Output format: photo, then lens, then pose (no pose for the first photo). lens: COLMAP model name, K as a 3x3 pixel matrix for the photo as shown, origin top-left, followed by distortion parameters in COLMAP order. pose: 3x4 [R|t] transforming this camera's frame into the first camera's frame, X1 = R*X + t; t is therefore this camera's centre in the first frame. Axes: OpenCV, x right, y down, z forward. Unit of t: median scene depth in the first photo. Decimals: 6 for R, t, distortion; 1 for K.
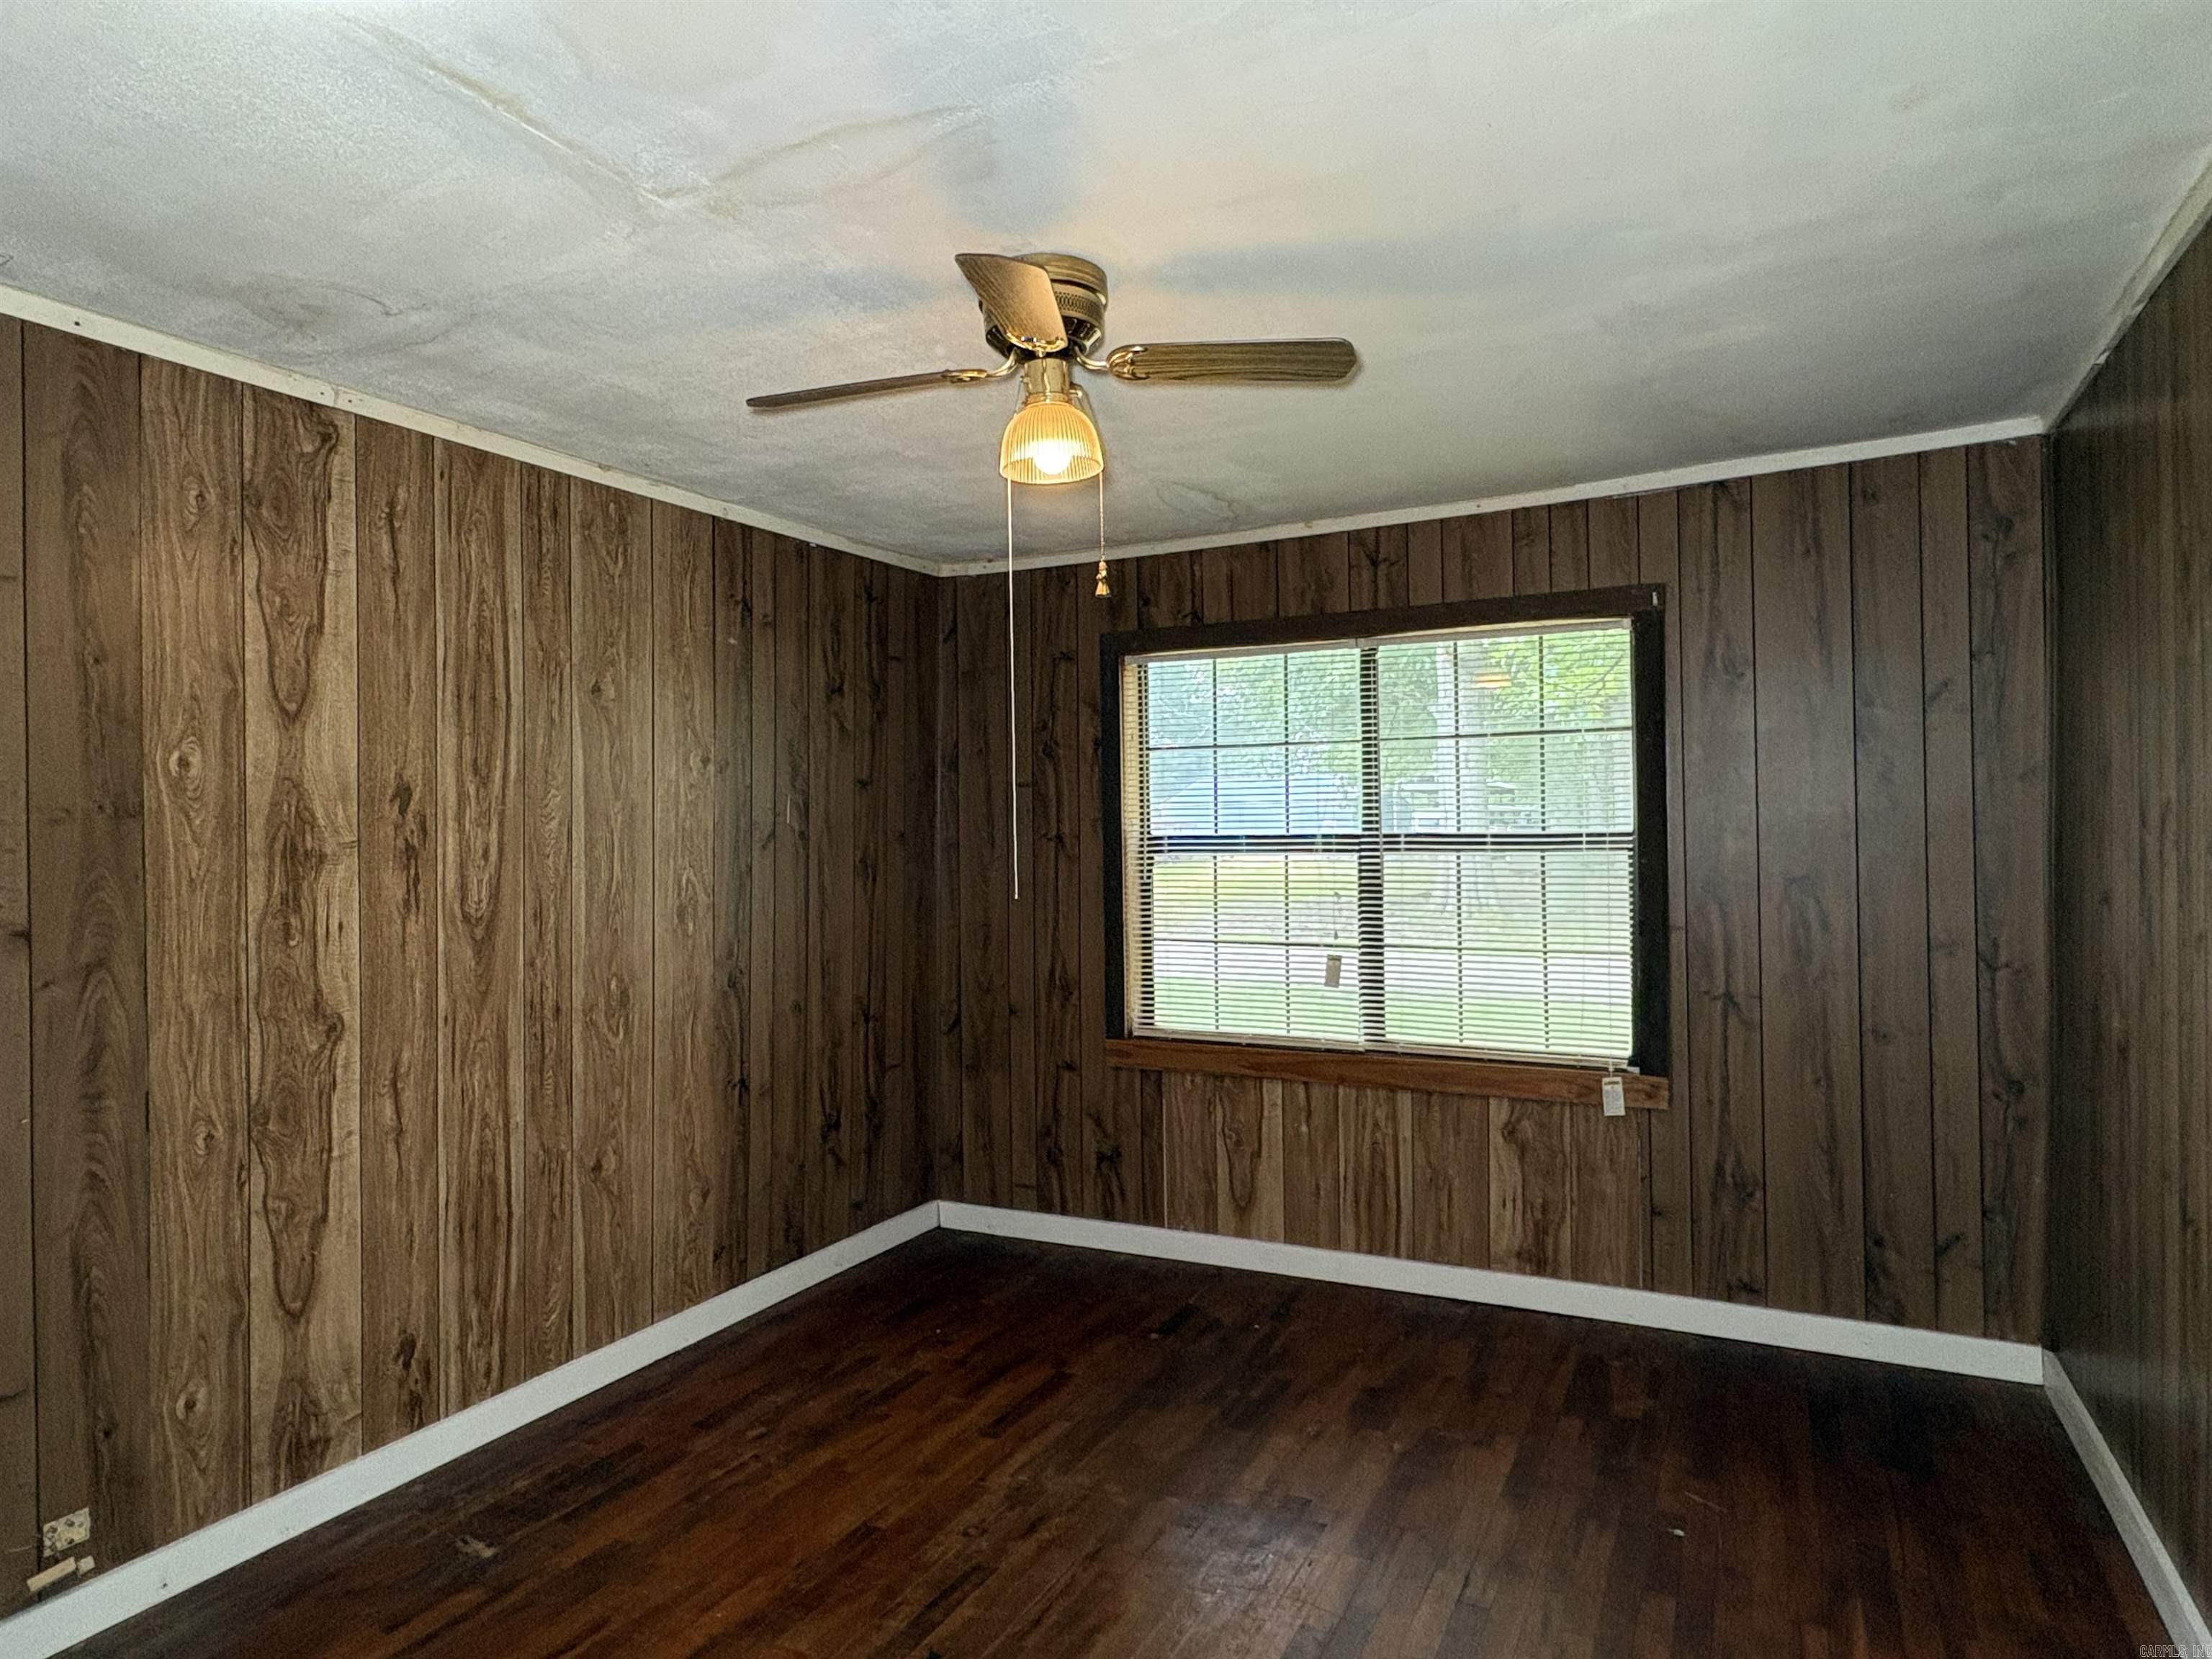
lens RADIAL K [[1302.9, 0, 1091.3], [0, 1302.9, 825.8], [0, 0, 1]] dist [0.002838, 0.003562]
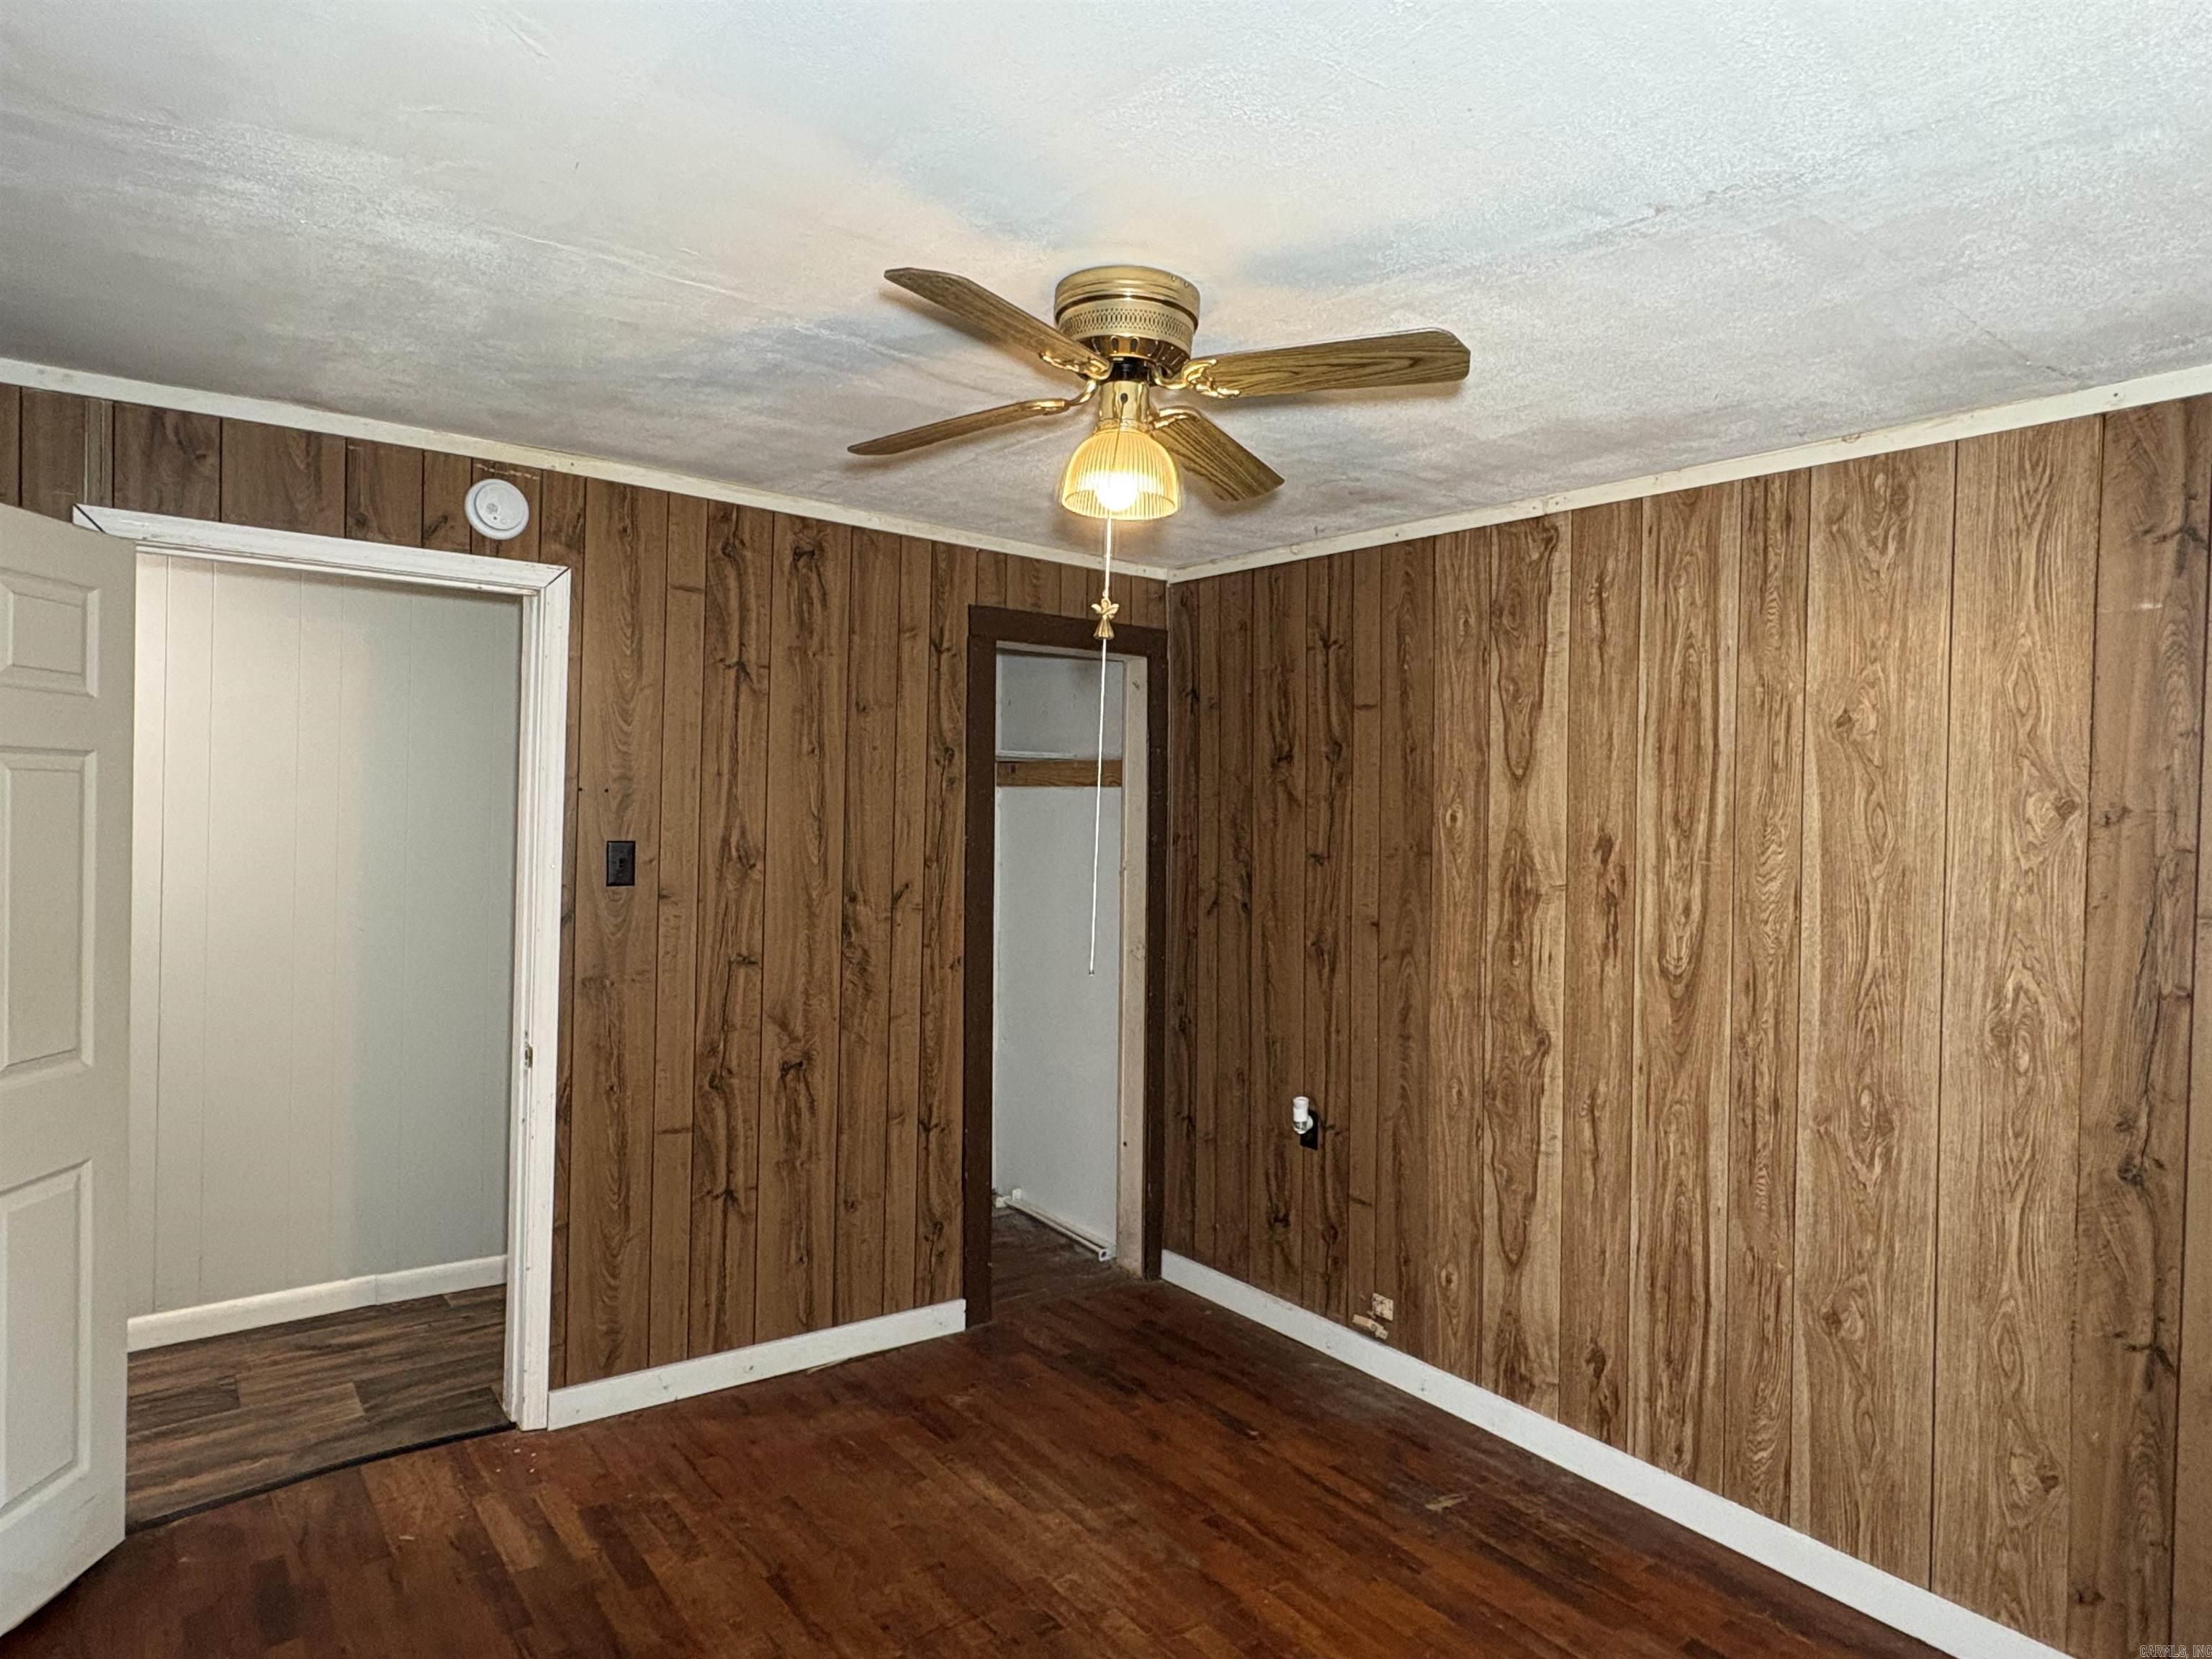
lens RADIAL K [[1302.9, 0, 1090.2], [0, 1302.9, 811.7], [0, 0, 1]] dist [0.002838, 0.003562]
pose [[-0.431342, 0.017193, -0.902025, 0.614572], [-0.014533, 0.999556, 0.026001, -0.072698], [0.902071, 0.024324, -0.430901, 1.065973]]
